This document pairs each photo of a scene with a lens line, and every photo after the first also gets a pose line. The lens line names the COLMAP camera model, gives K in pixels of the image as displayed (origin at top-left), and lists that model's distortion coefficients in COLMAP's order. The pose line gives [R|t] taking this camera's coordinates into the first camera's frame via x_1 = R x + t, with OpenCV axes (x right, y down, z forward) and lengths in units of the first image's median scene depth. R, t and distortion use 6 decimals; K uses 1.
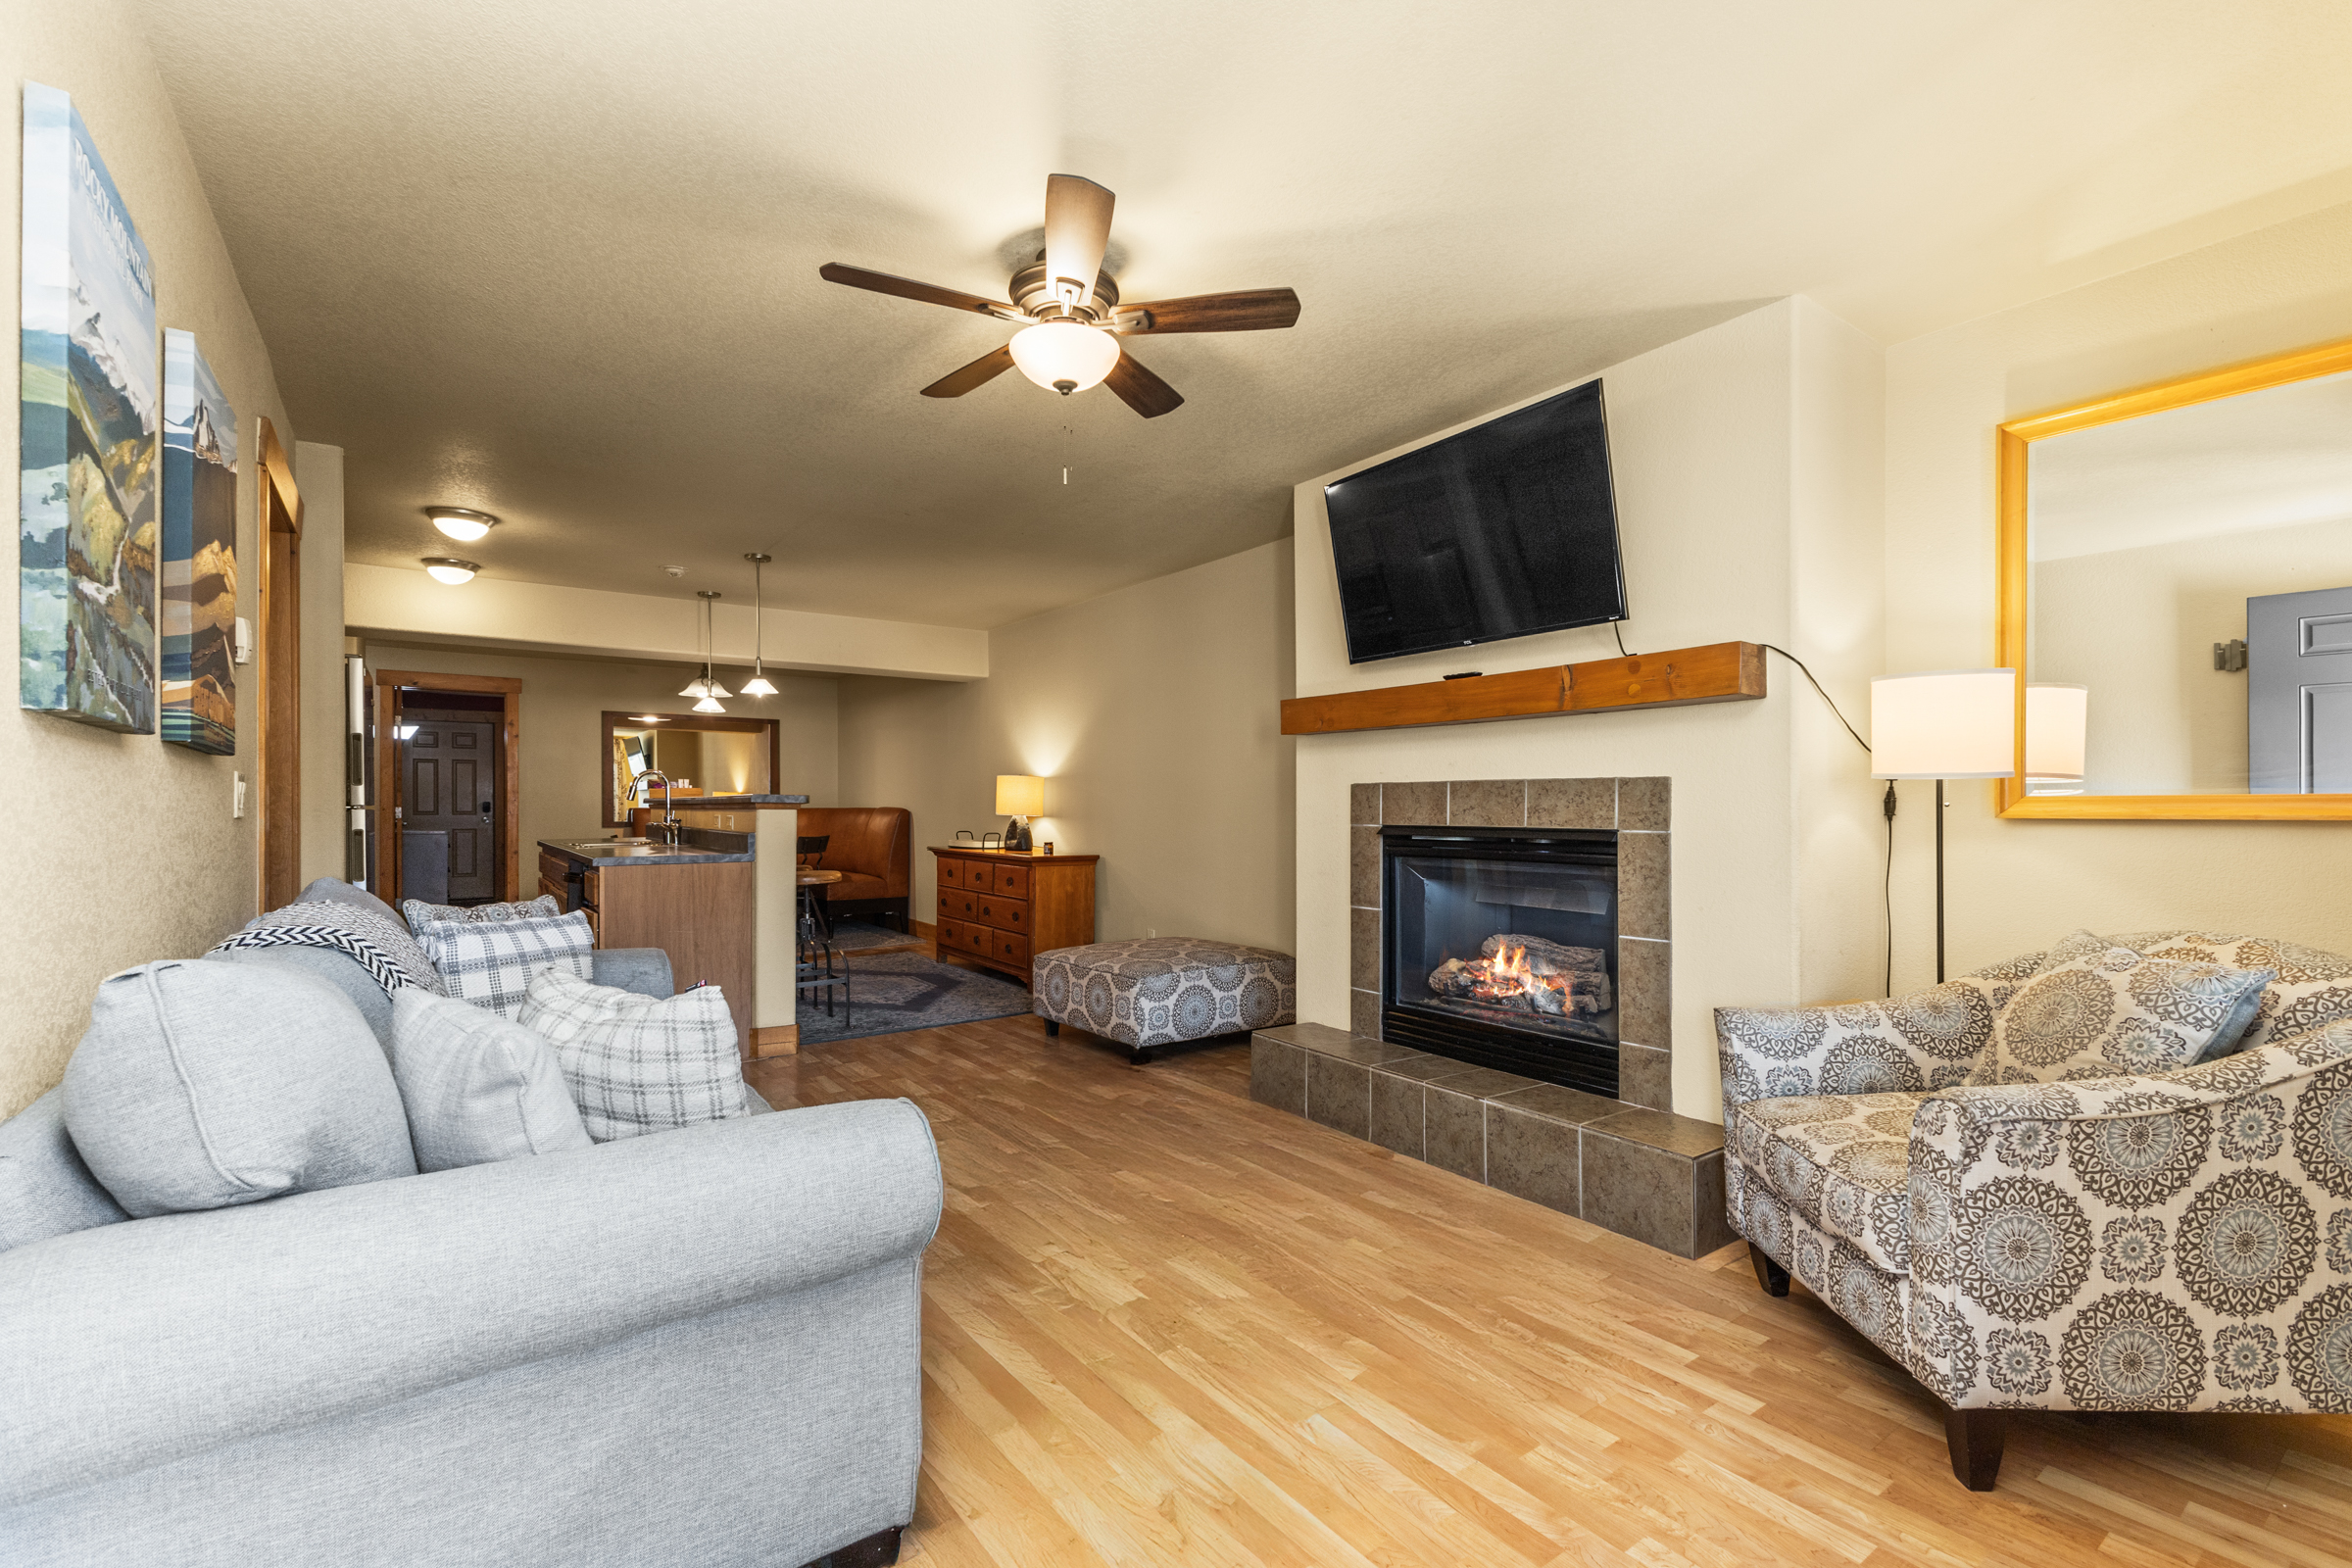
lens RADIAL K [[1027.7, 0, 1167.5], [0, 1027.7, 808.6], [0, 0, 1]] dist [0.008672, -0.000742]
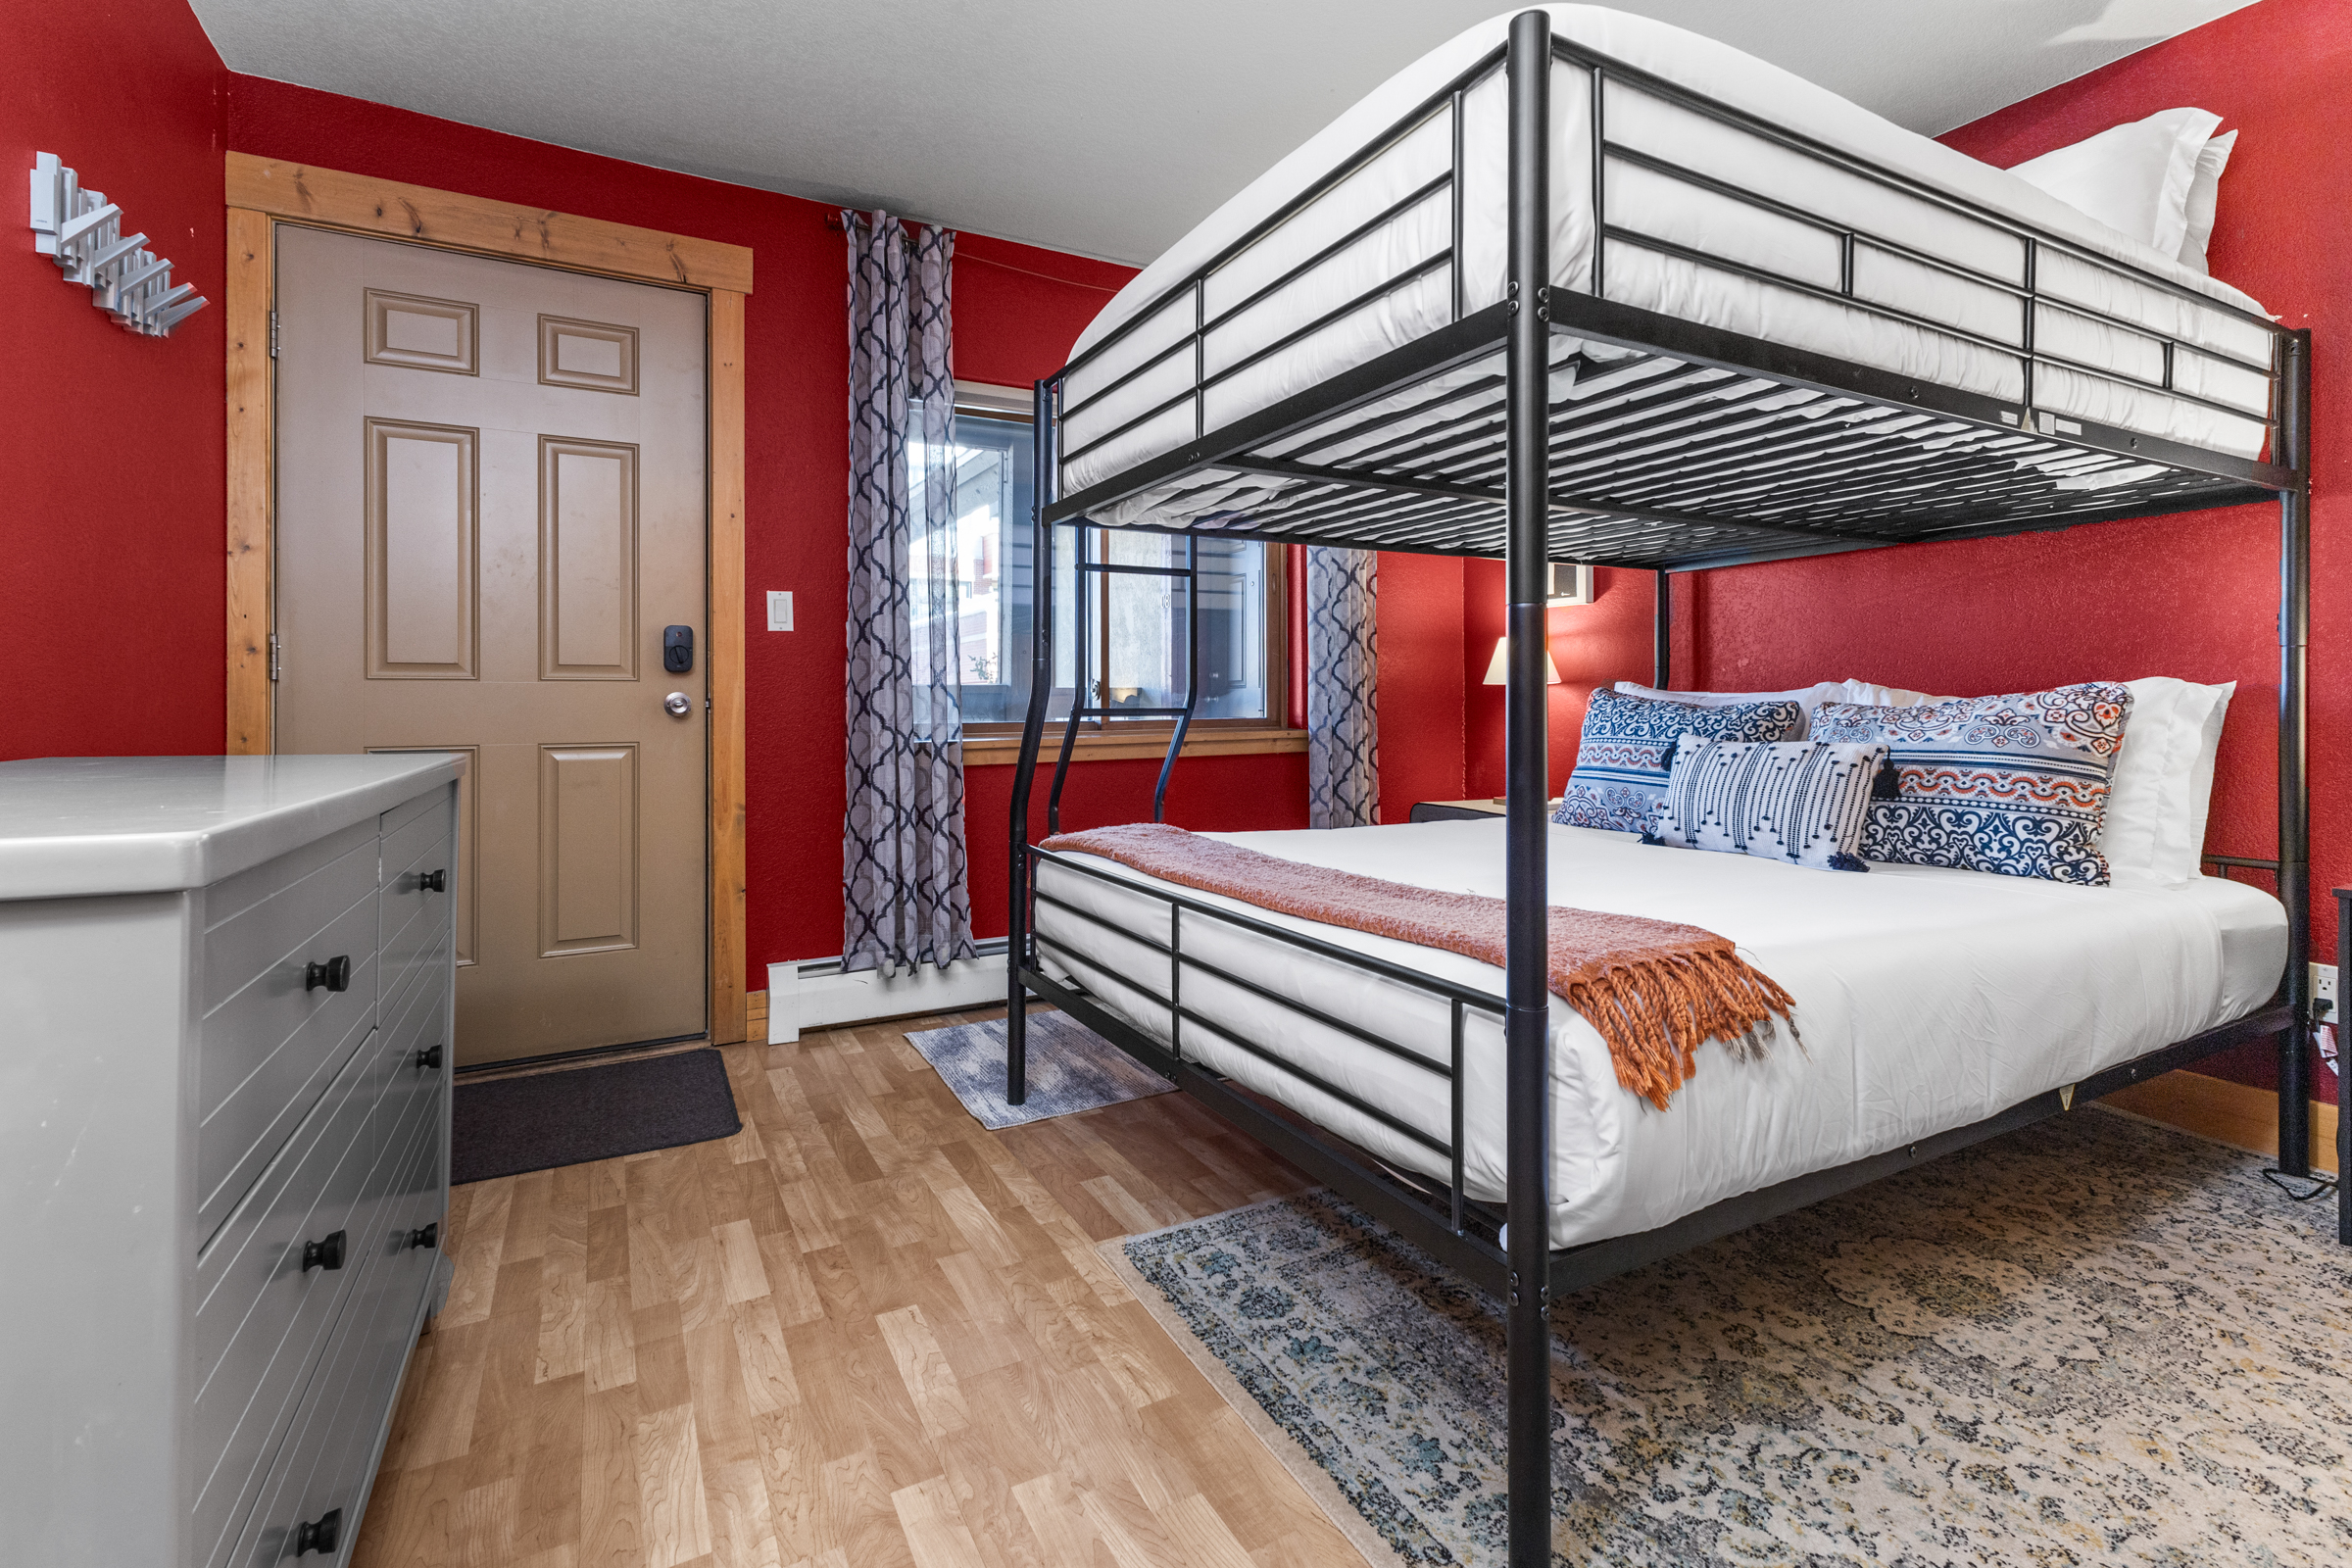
lens RADIAL K [[1043.8, 0, 1148.1], [0, 1043.8, 701.9], [0, 0, 1]] dist [0.011852, -0.002459]
pose [[0.990087, -0.002697, -0.140428, -1.868276], [0.002417, 0.999995, -0.002162, 0.041257], [0.140433, 0.001801, 0.990088, 2.792996]]
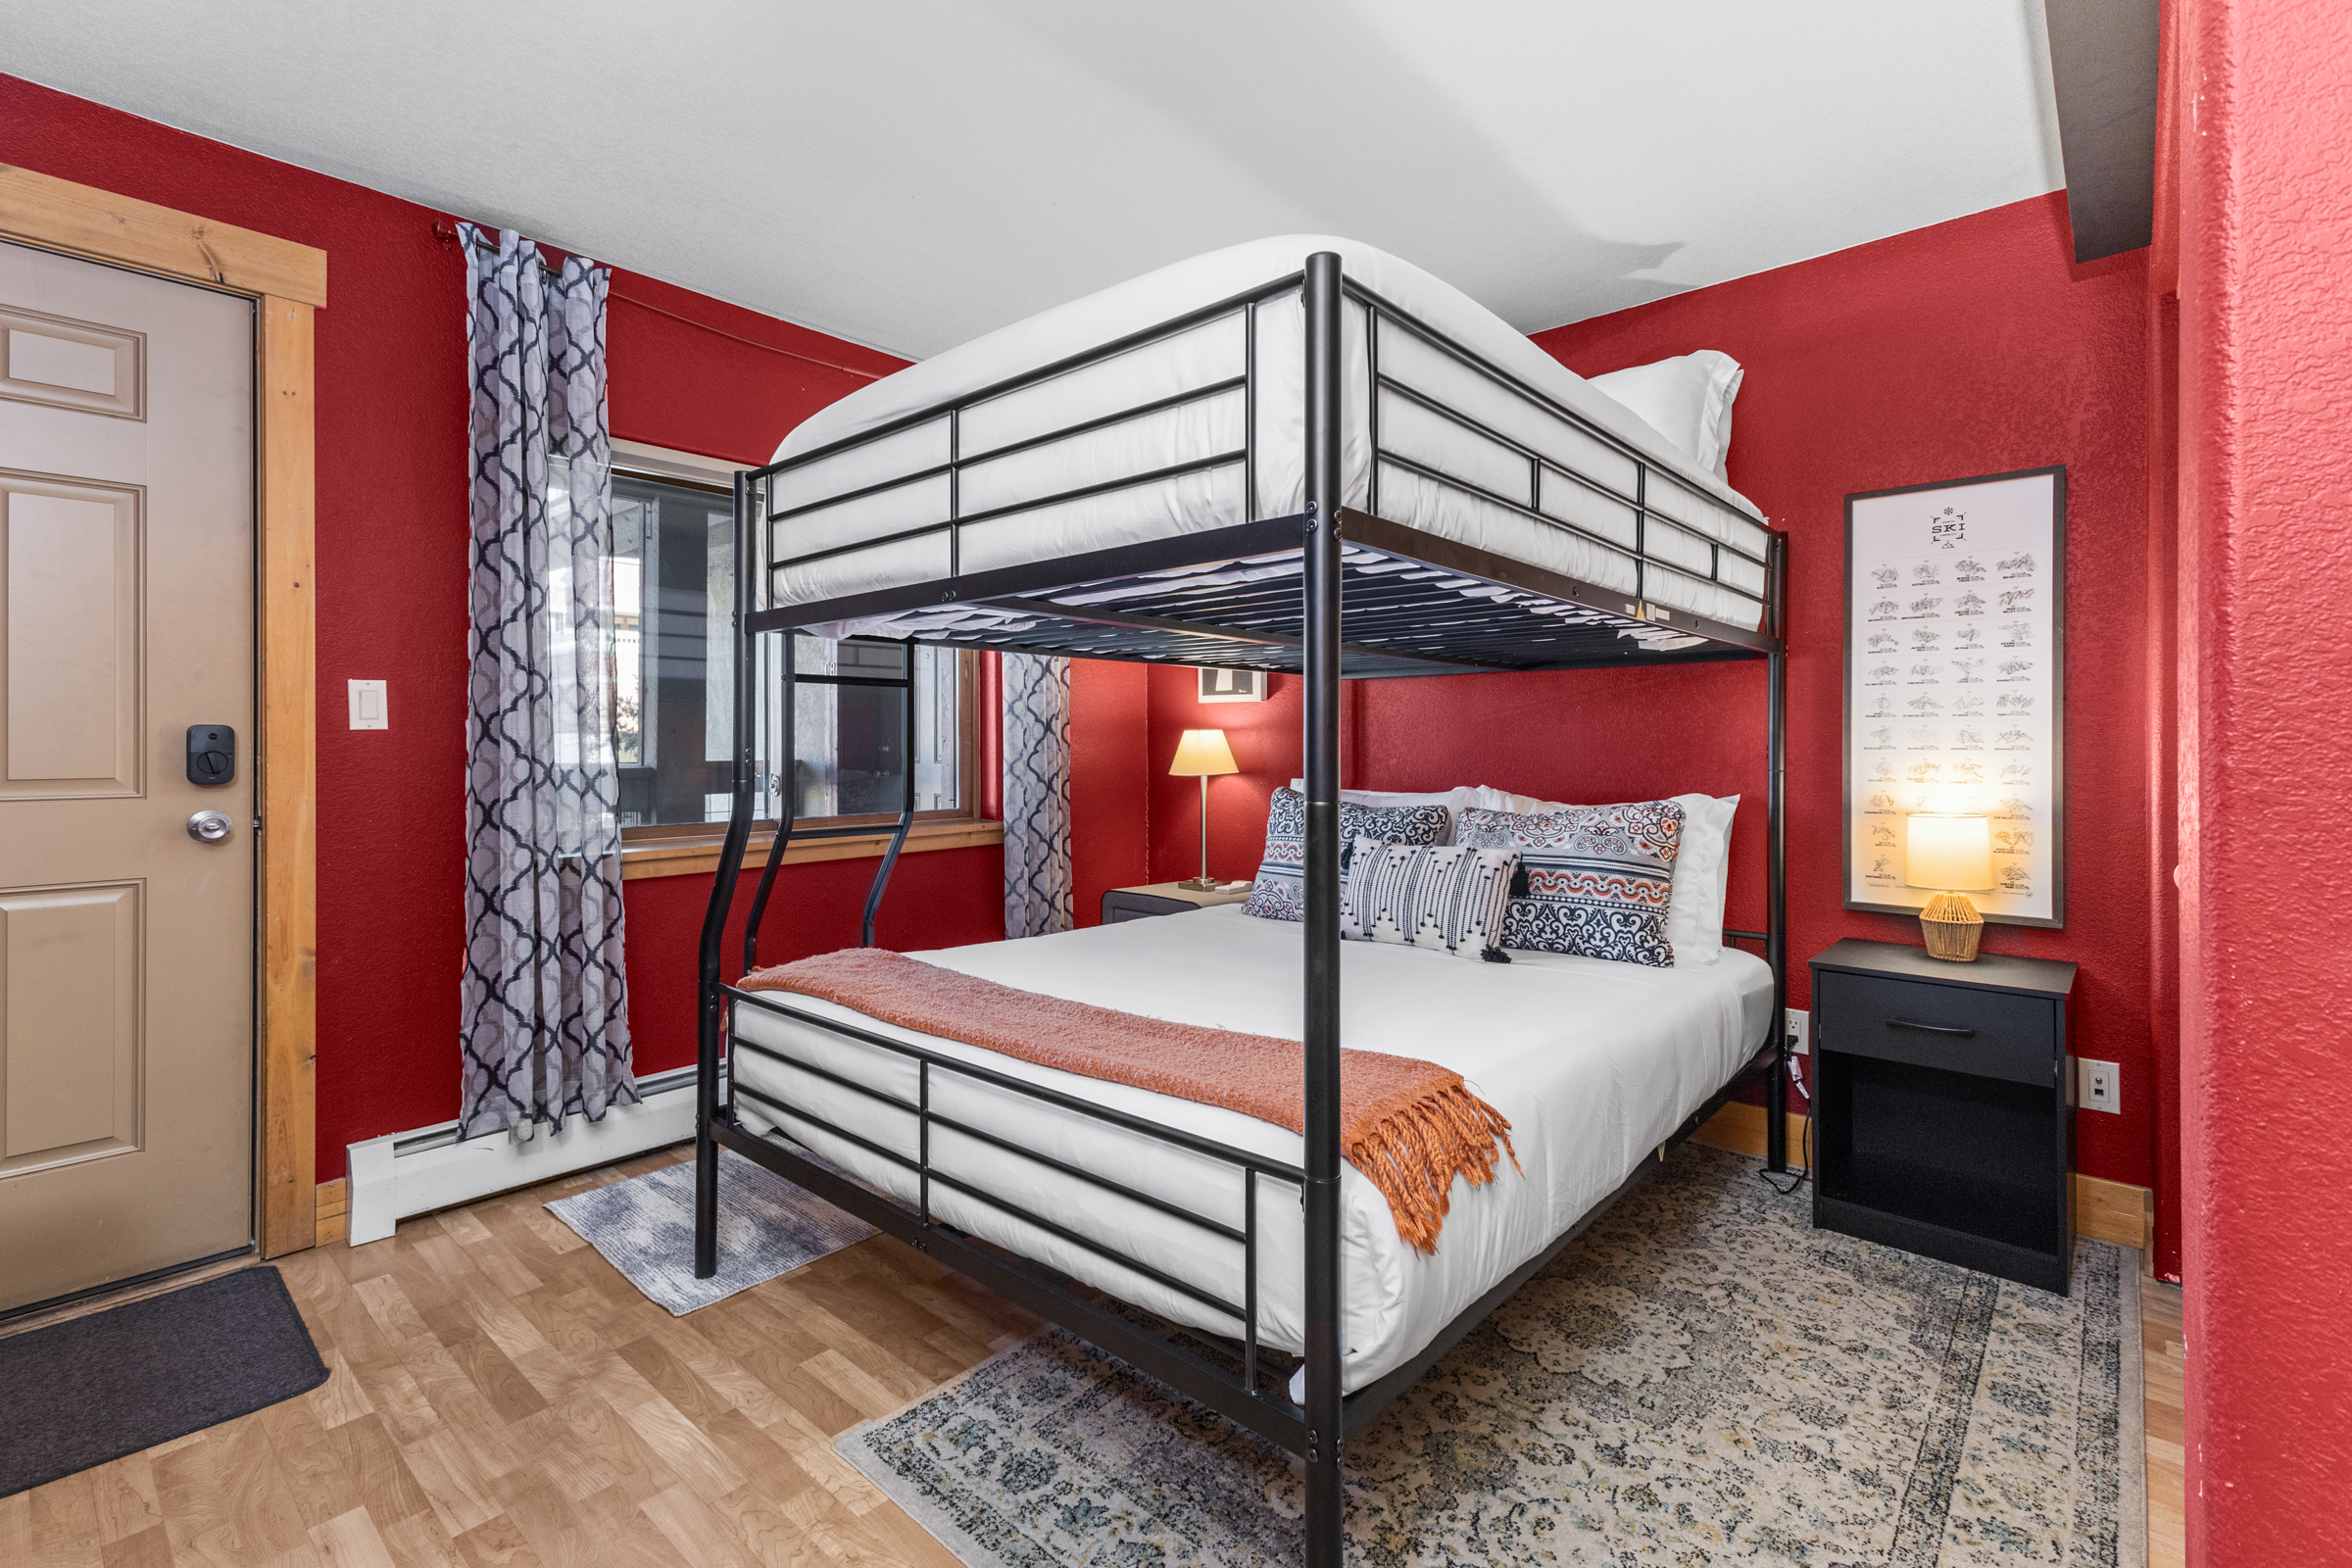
lens RADIAL K [[1051.5, 0, 1170.3], [0, 1051.5, 748.5], [0, 0, 1]] dist [0.017815, 0.000056]
pose [[0.976905, -0.002685, 0.213658, -1.920227], [0.003132, 0.999994, -0.001758, -0.005104], [-0.213652, 0.002386, 0.976907, 2.798569]]
